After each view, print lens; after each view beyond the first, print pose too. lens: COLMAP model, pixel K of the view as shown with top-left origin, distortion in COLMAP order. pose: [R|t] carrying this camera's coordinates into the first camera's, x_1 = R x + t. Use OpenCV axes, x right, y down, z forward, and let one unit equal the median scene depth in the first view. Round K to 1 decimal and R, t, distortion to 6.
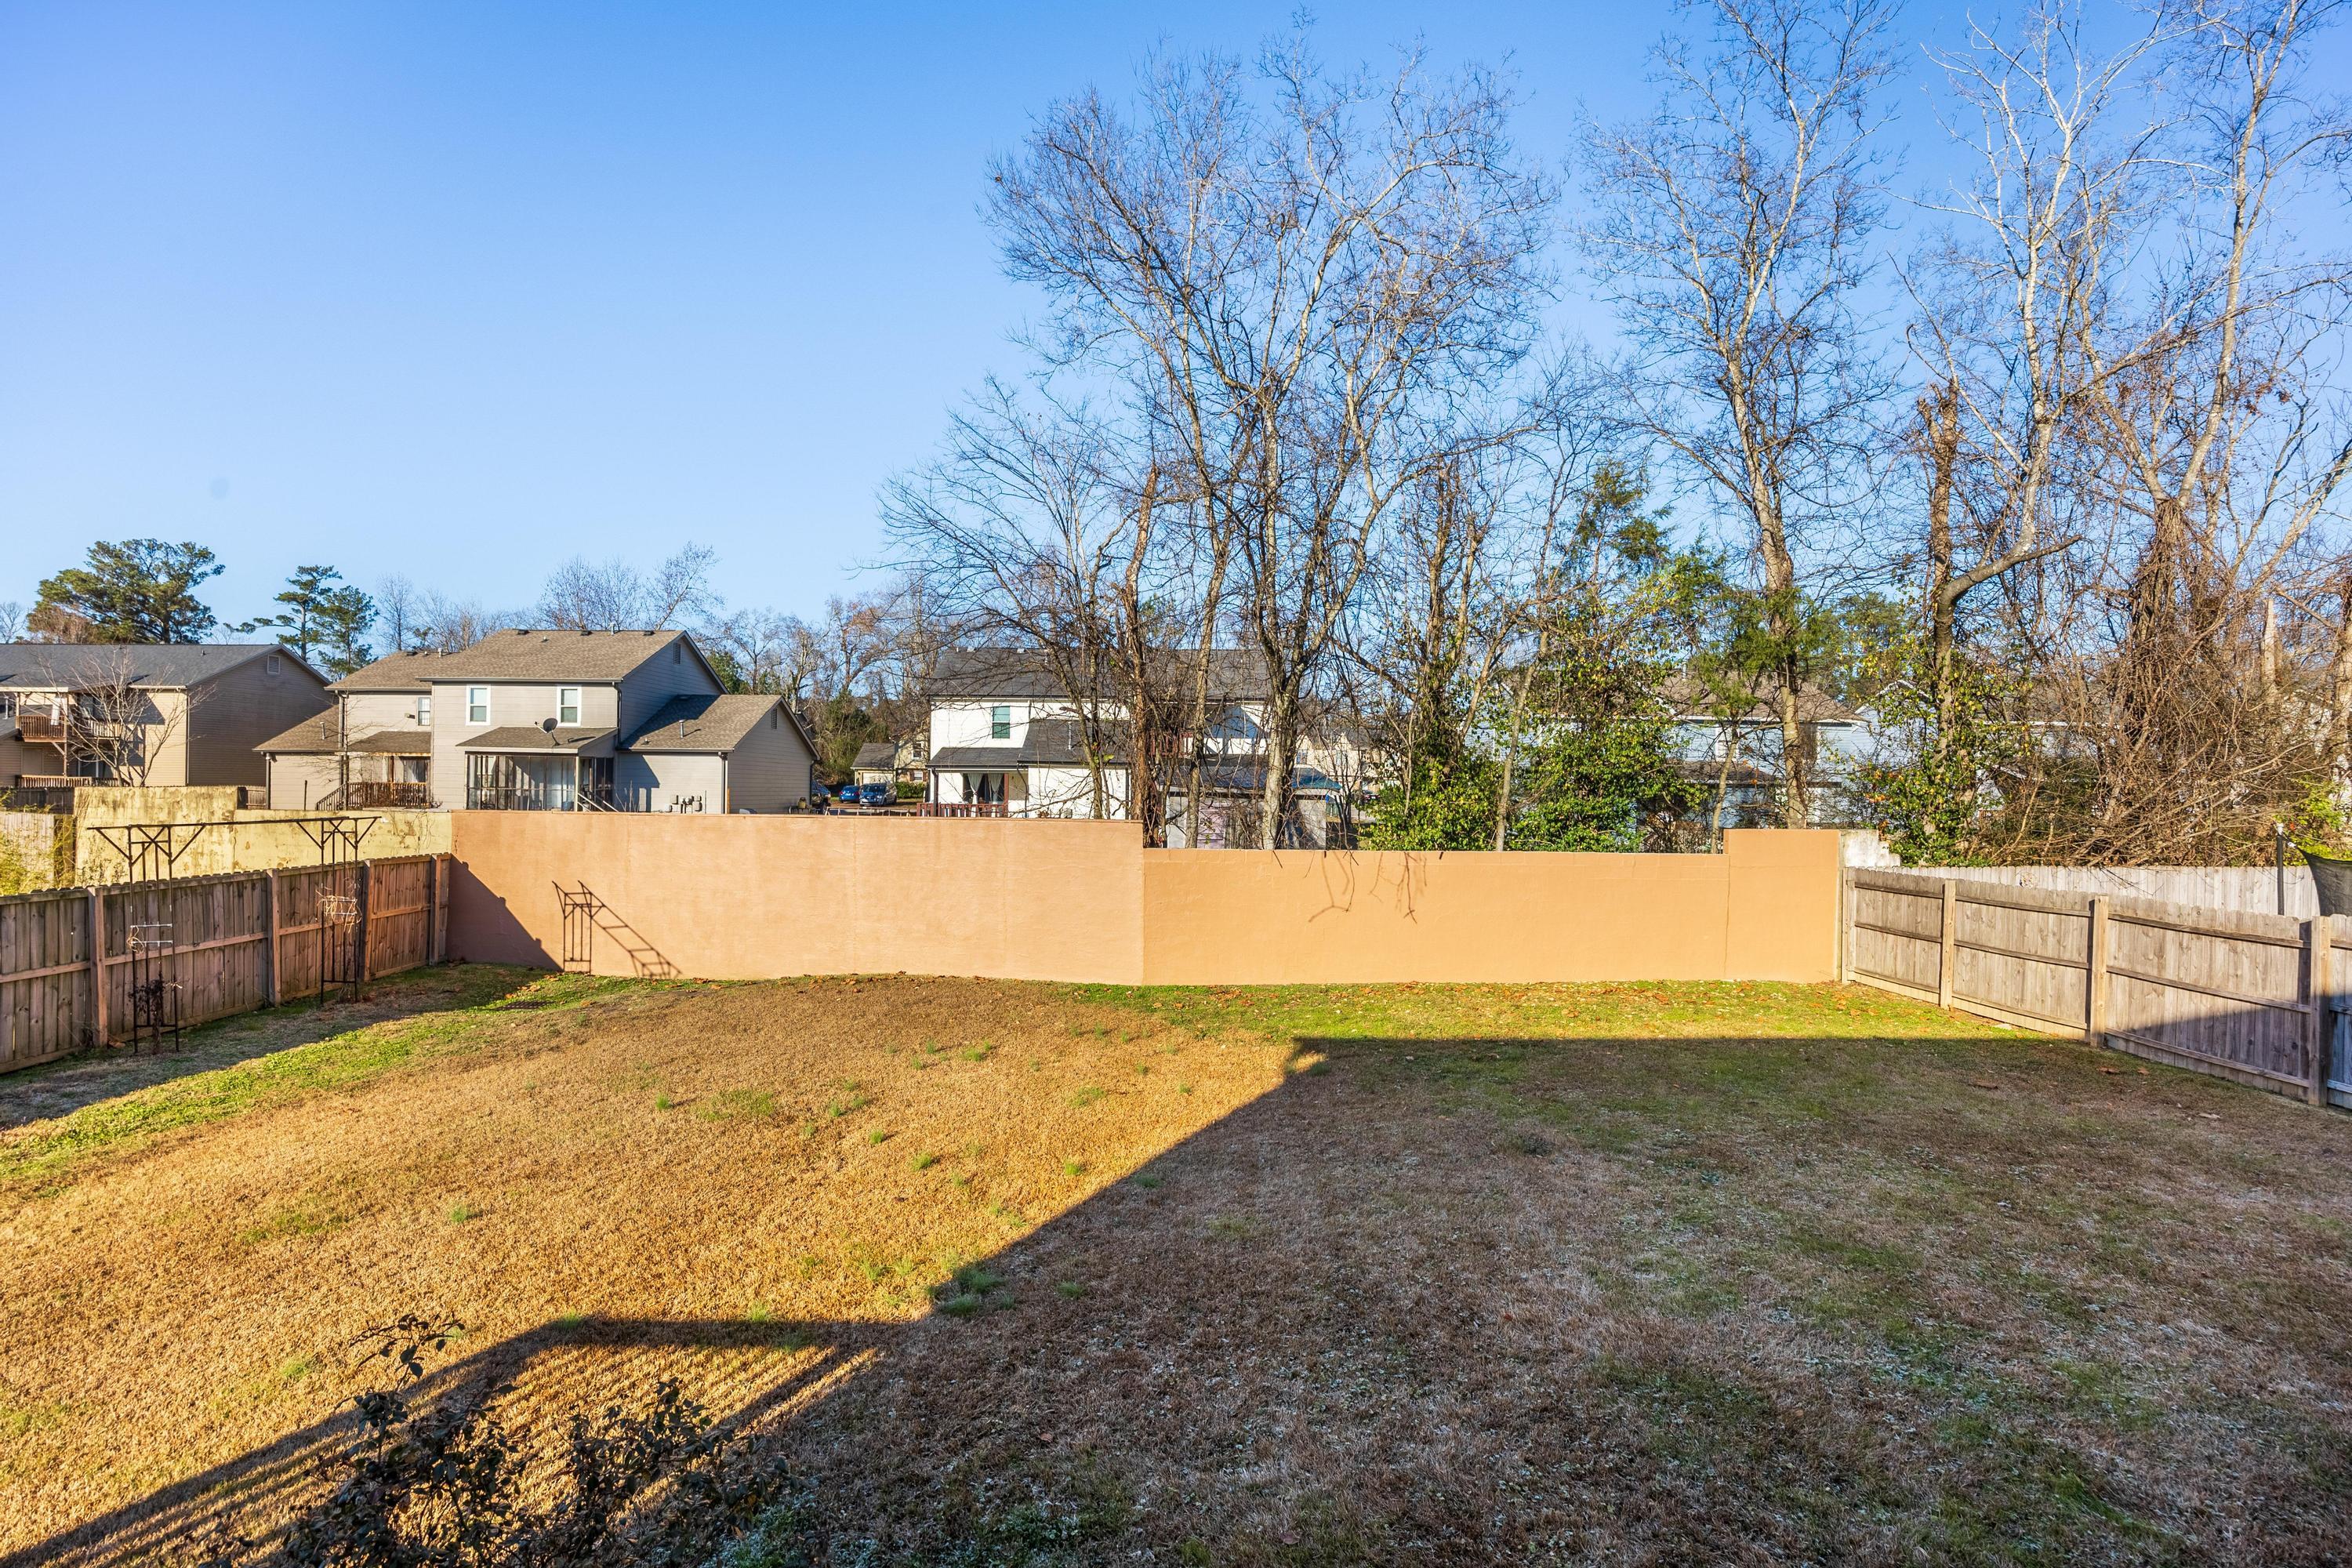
lens RADIAL K [[1077.5, 0, 1148.0], [0, 1077.5, 784.0], [0, 0, 1]] dist [-0.000165, -0.006679]
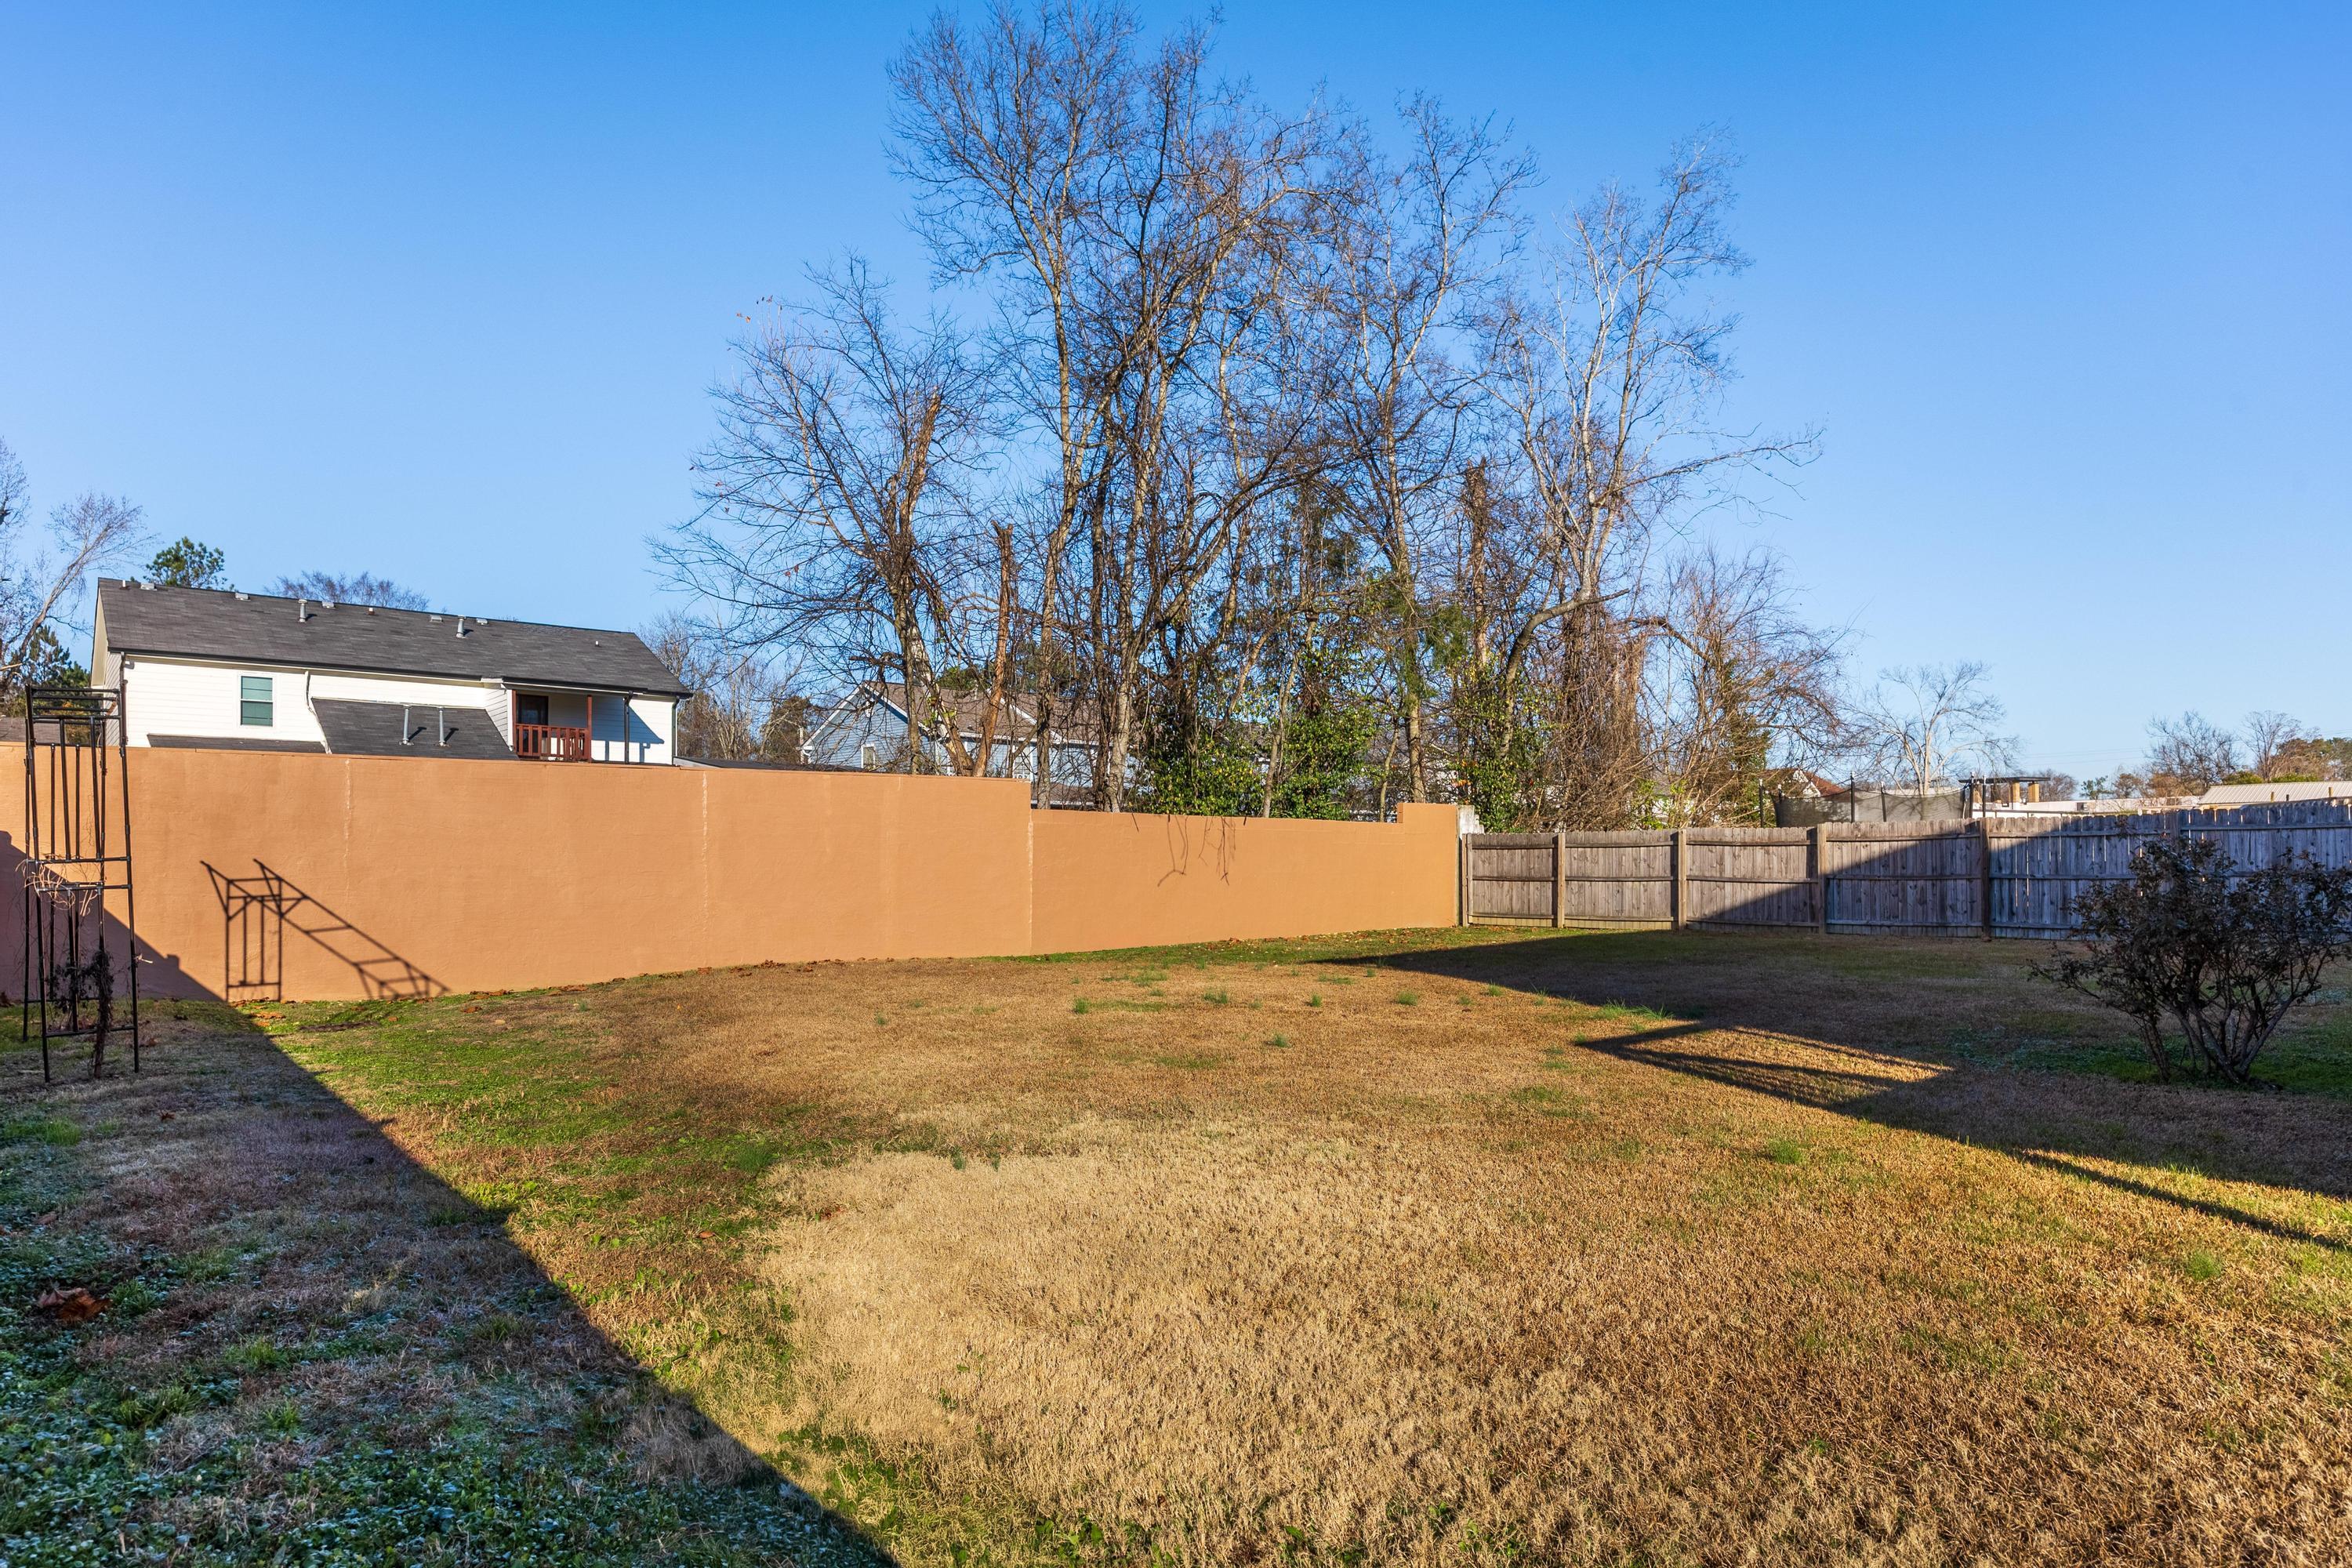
lens RADIAL K [[1351.9, 0, 1176.0], [0, 1351.9, 784.0], [0, 0, 1]] dist [-0.071594, 0.000689]
pose [[0.747500, 0.020146, 0.663957, -0.264663], [0.008500, 0.999168, -0.039886, 0.033471], [-0.664208, 0.035459, 0.746707, 0.023656]]
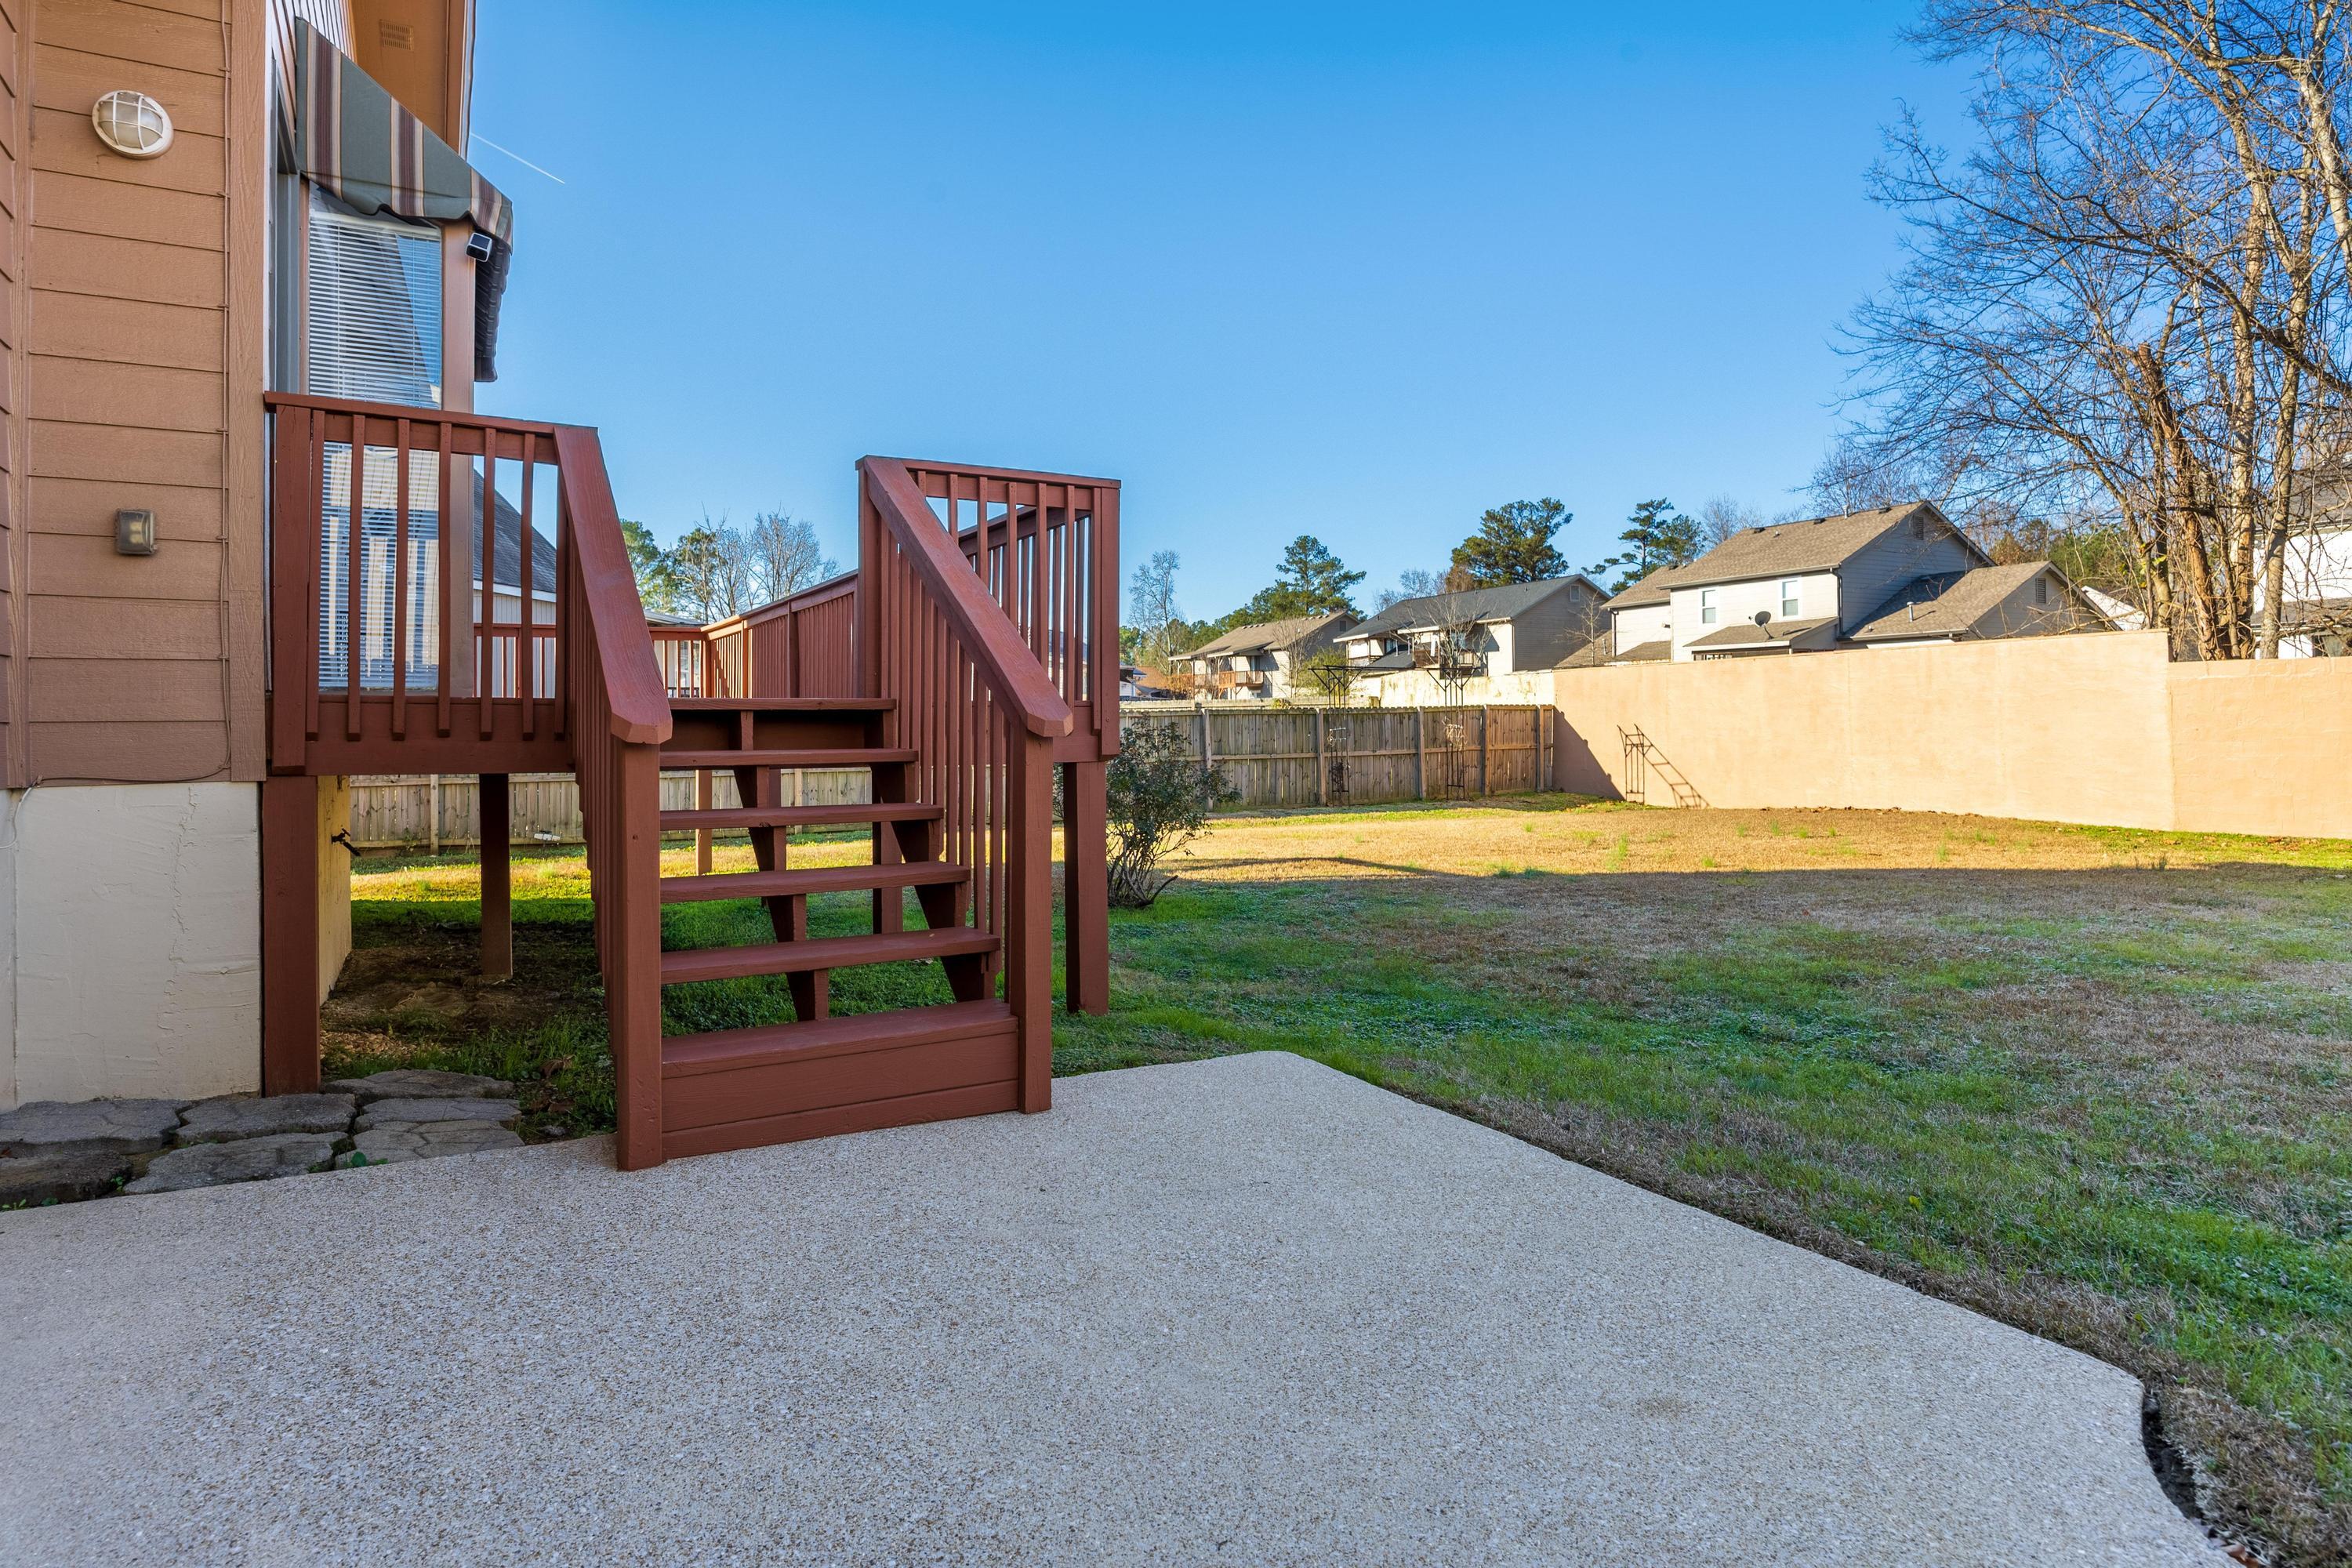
lens RADIAL K [[1291.0, 0, 1170.8], [0, 1291.0, 704.3], [0, 0, 1]] dist [-0.001800, 0.000673]
pose [[0.502494, -0.032106, -0.863984, 0.176563], [0.021680, 0.999464, -0.024531, 0.038103], [0.864309, -0.006405, 0.502921, -0.056061]]
